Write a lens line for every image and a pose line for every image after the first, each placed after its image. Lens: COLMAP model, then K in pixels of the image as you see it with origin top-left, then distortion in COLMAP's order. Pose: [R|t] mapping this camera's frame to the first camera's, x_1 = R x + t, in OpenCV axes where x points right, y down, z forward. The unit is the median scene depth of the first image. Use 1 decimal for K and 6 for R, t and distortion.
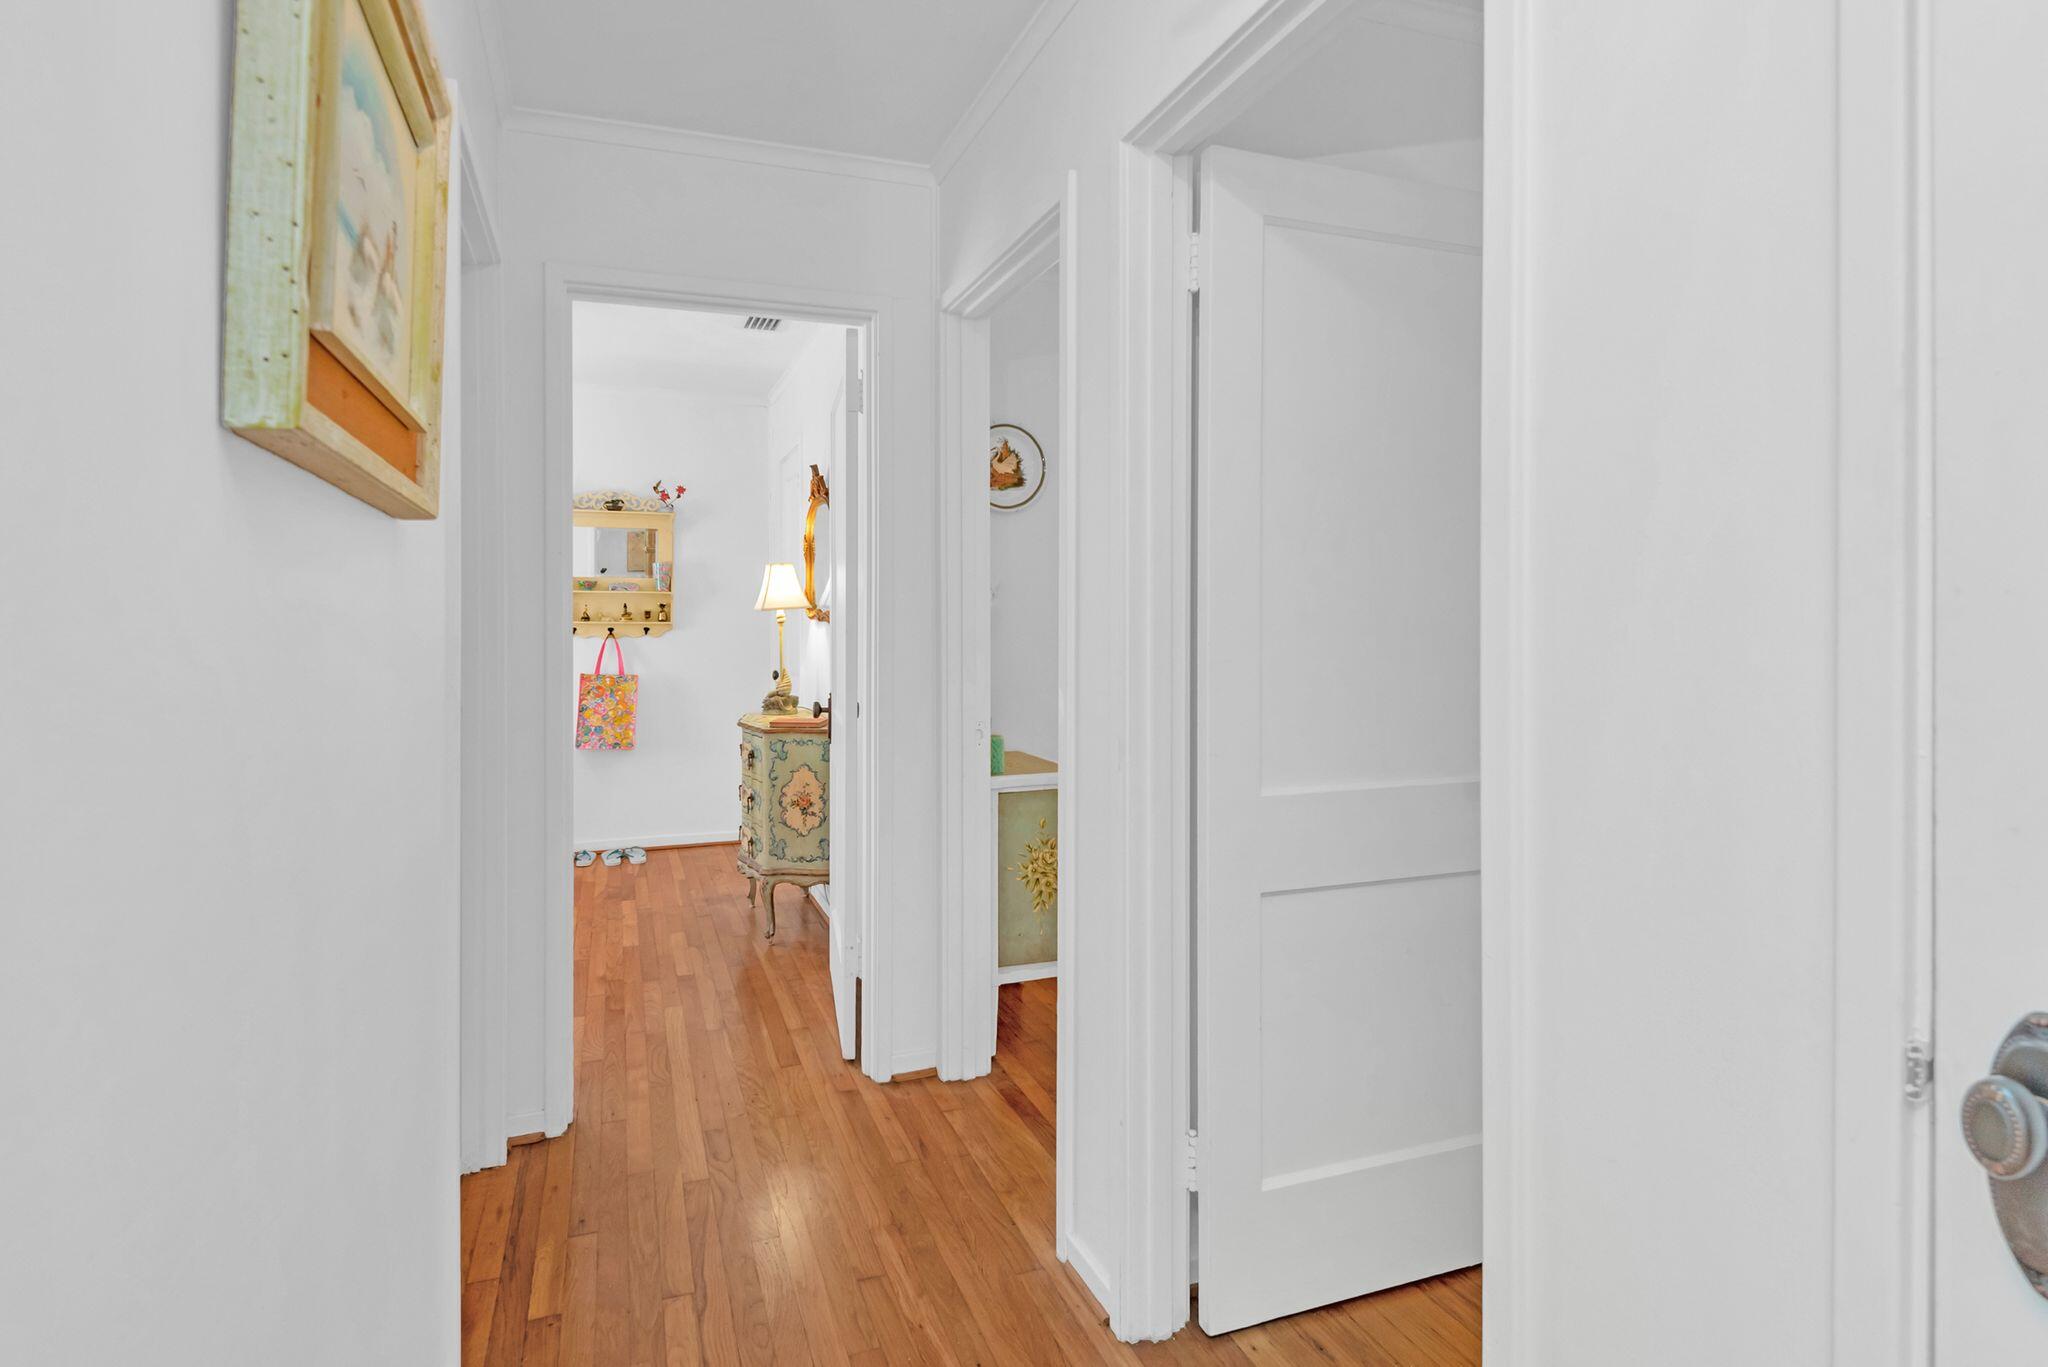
lens RADIAL K [[1028.1, 0, 973.5], [0, 1028.1, 610.5], [0, 0, 1]] dist [0.036012, -0.027673]
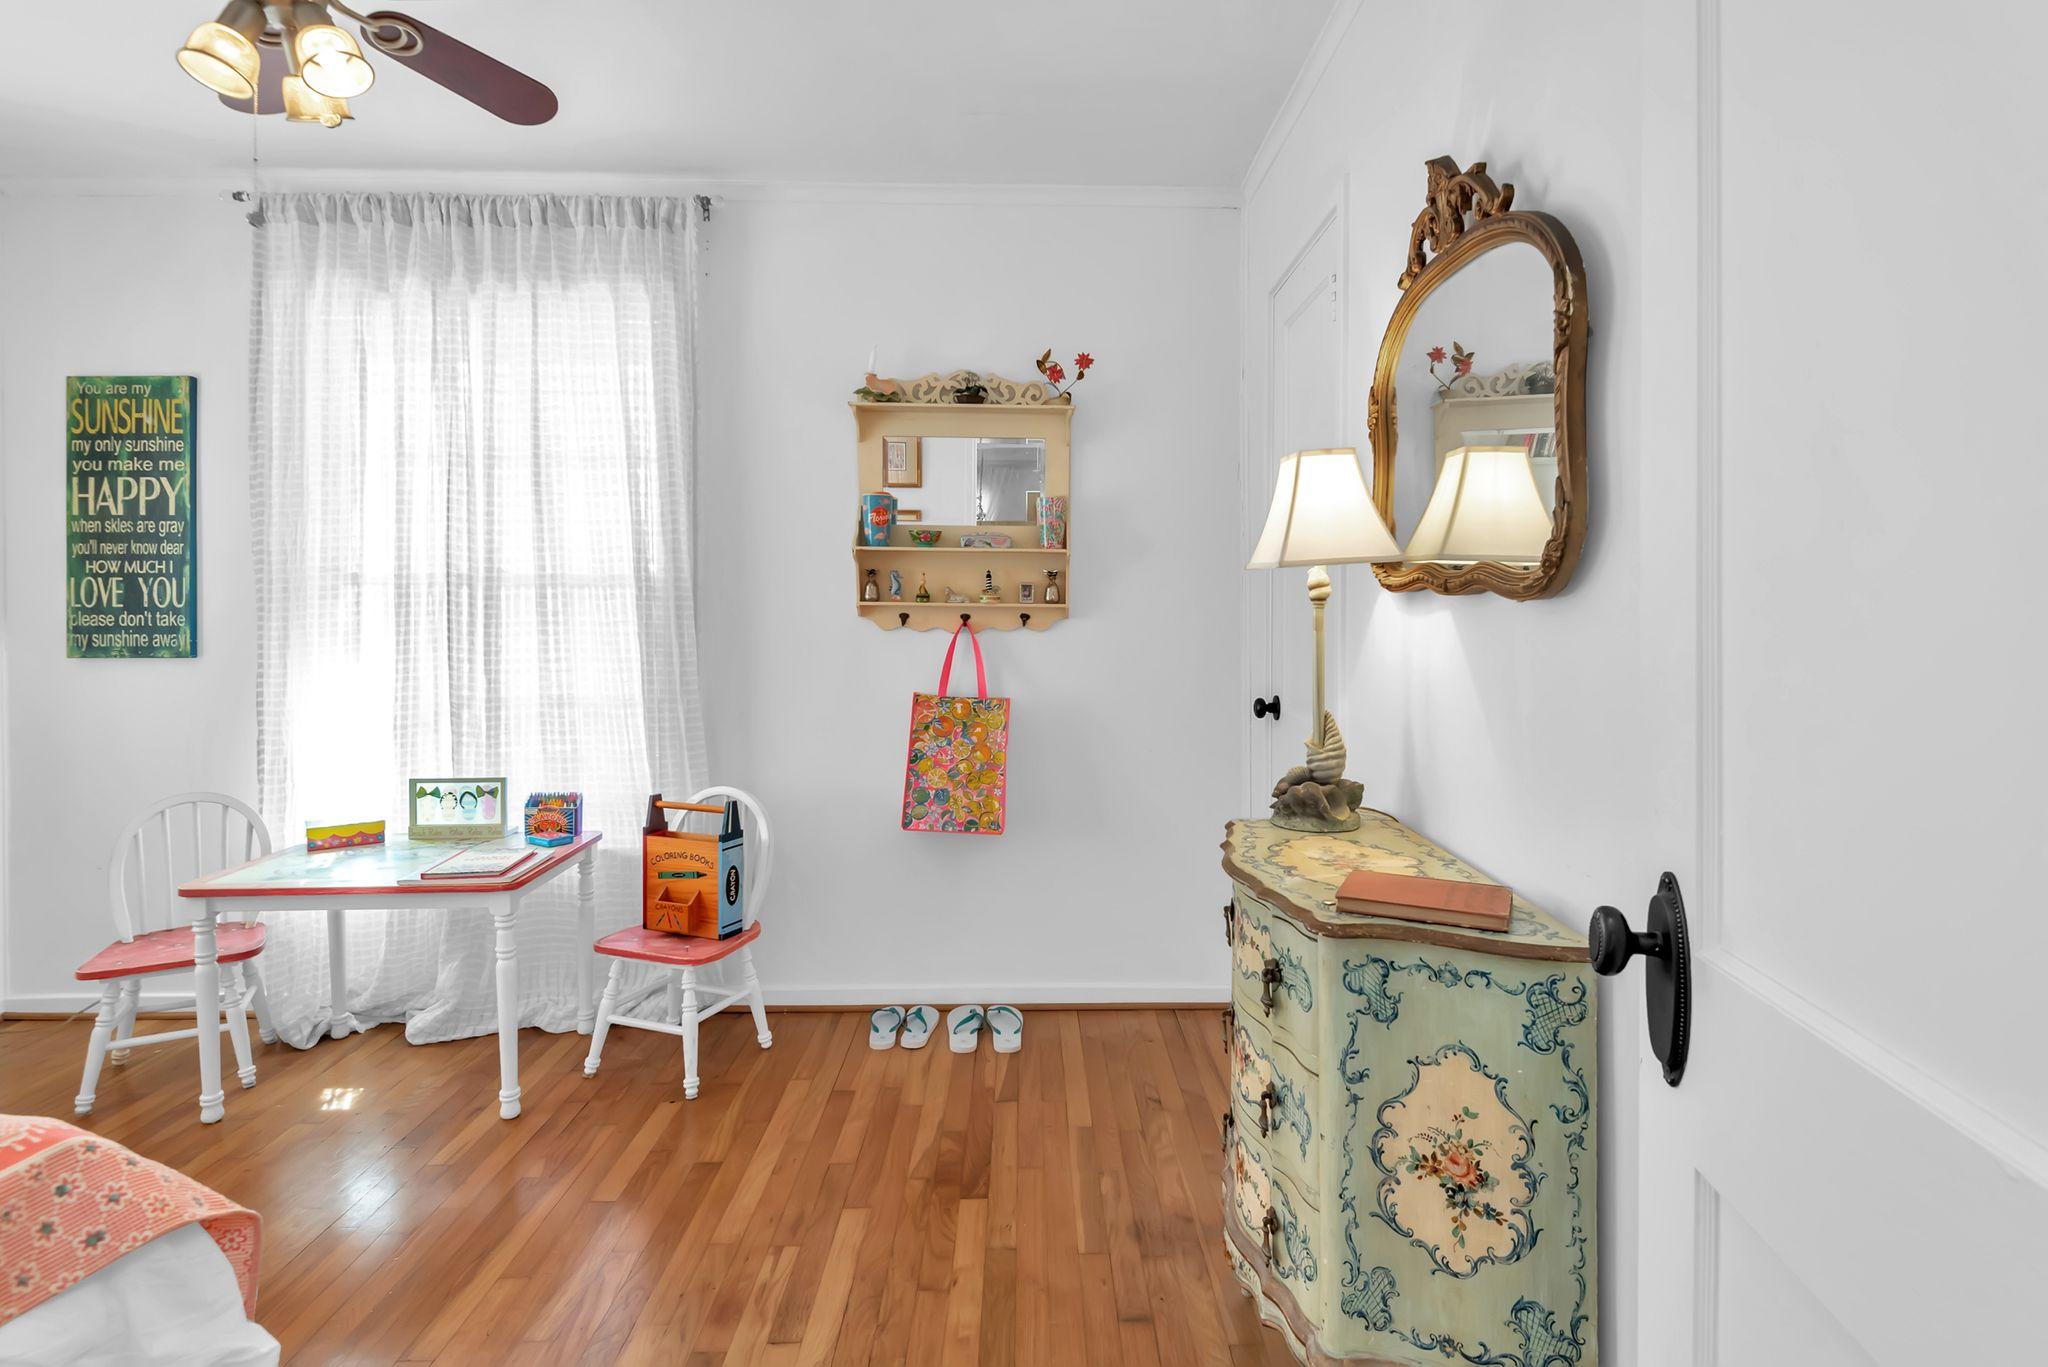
lens RADIAL K [[1051.3, 0, 1048.7], [0, 1051.3, 614.7], [0, 0, 1]] dist [0.050424, -0.054138]
pose [[0.951295, 0.004876, -0.308243, -0.183262], [-0.001911, 0.999949, 0.009921, 0.016364], [0.308276, -0.008849, 0.951256, 0.657182]]
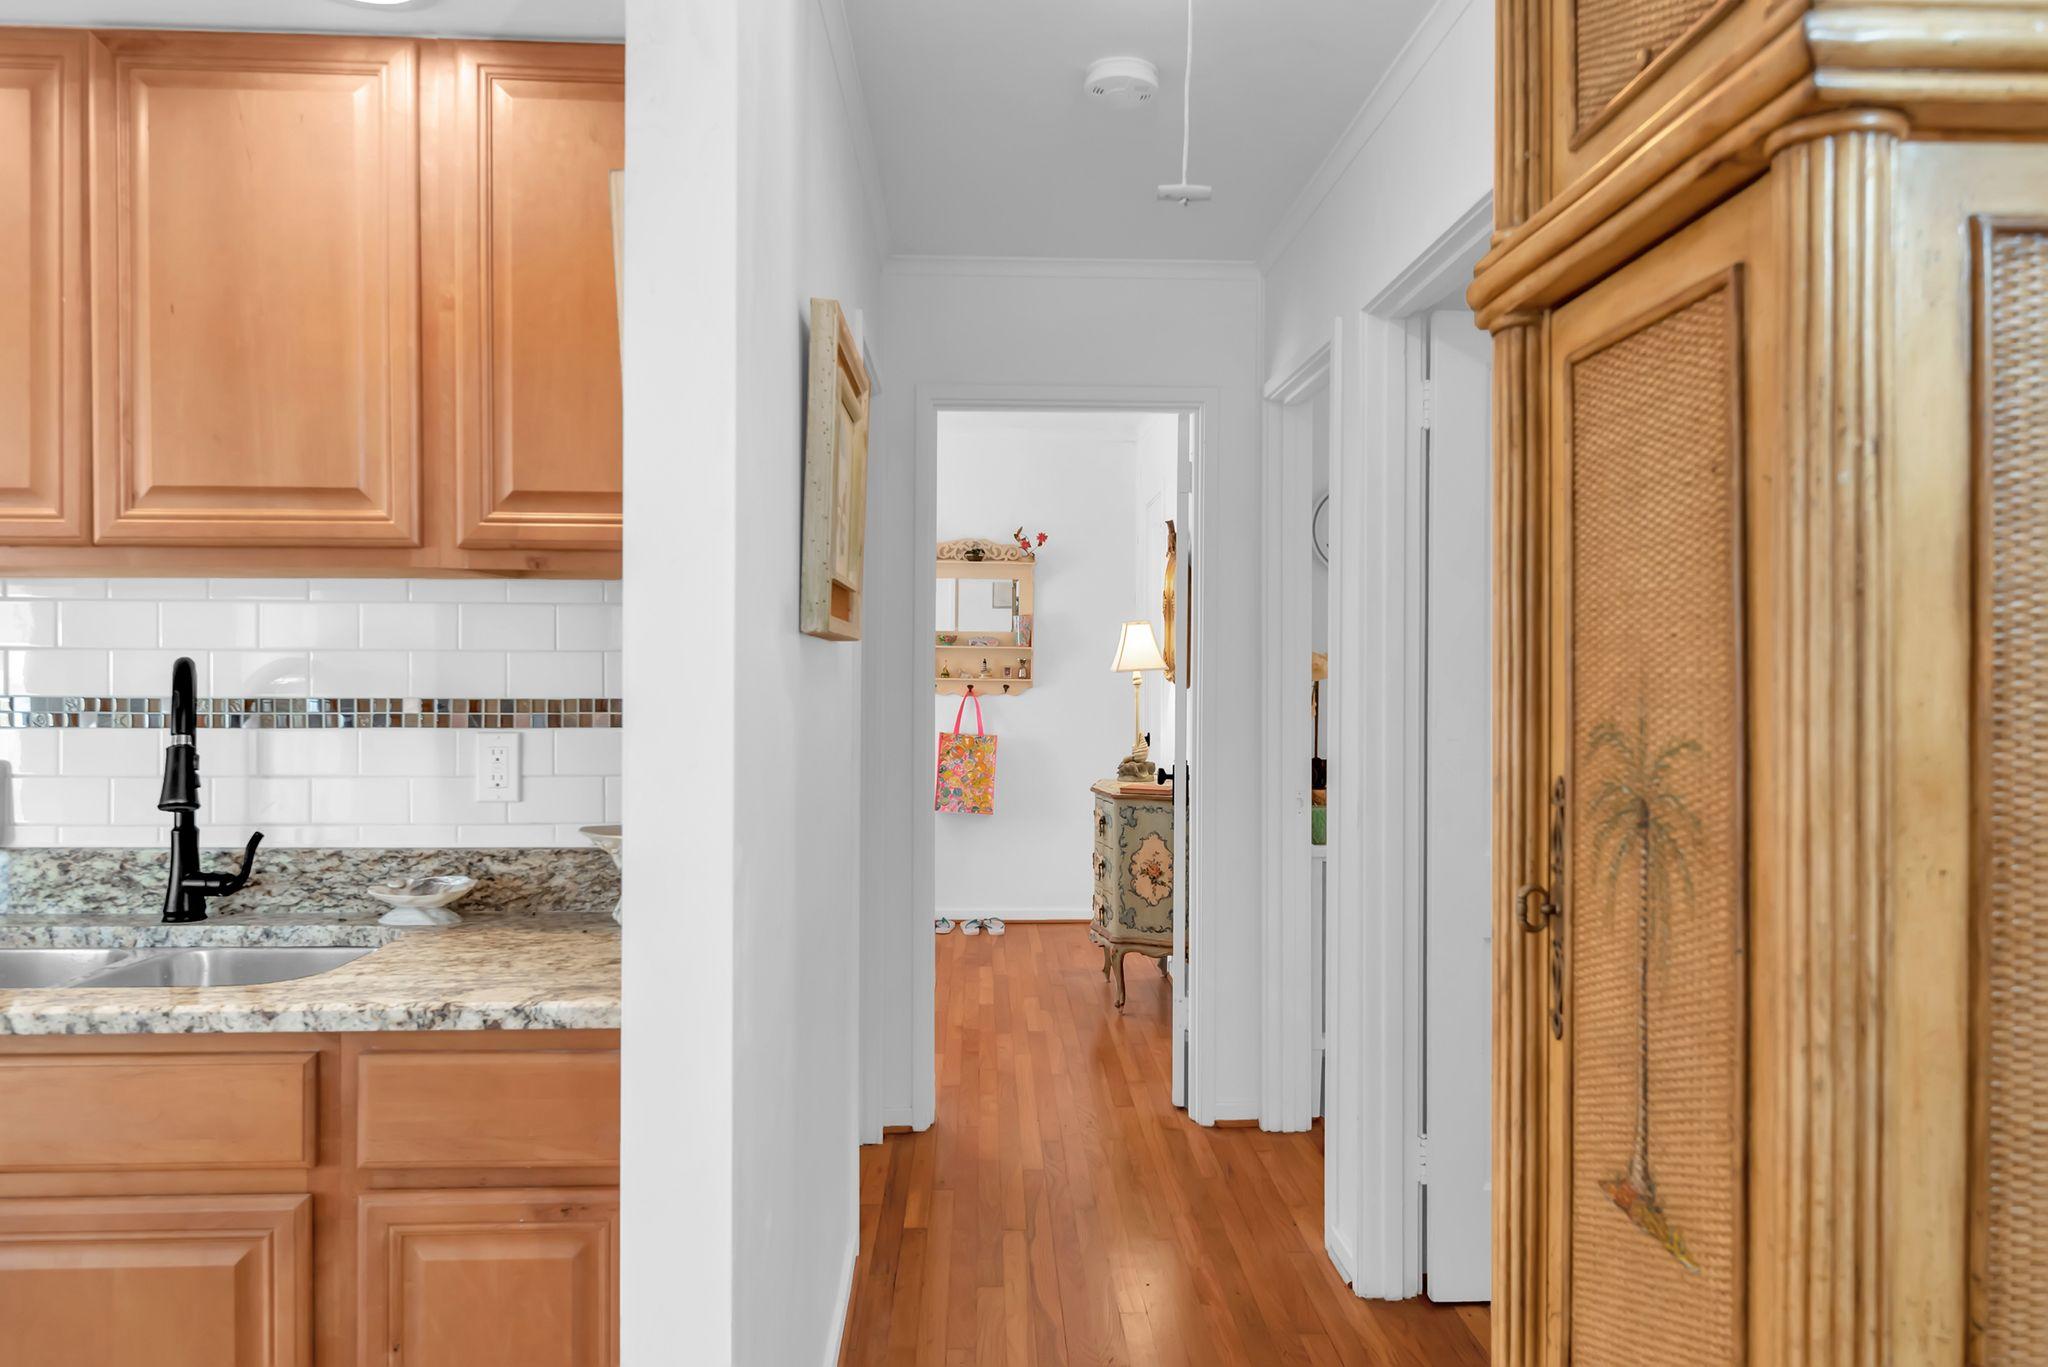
lens RADIAL K [[1427.0, 0, 1027.3], [0, 1427.0, 660.5], [0, 0, 1]] dist [0.000790, -0.000197]
pose [[0.954854, 0.008837, -0.296943, 0.120728], [-0.006605, 0.999942, 0.008520, -0.024044], [0.297001, -0.006174, 0.954857, -0.324350]]
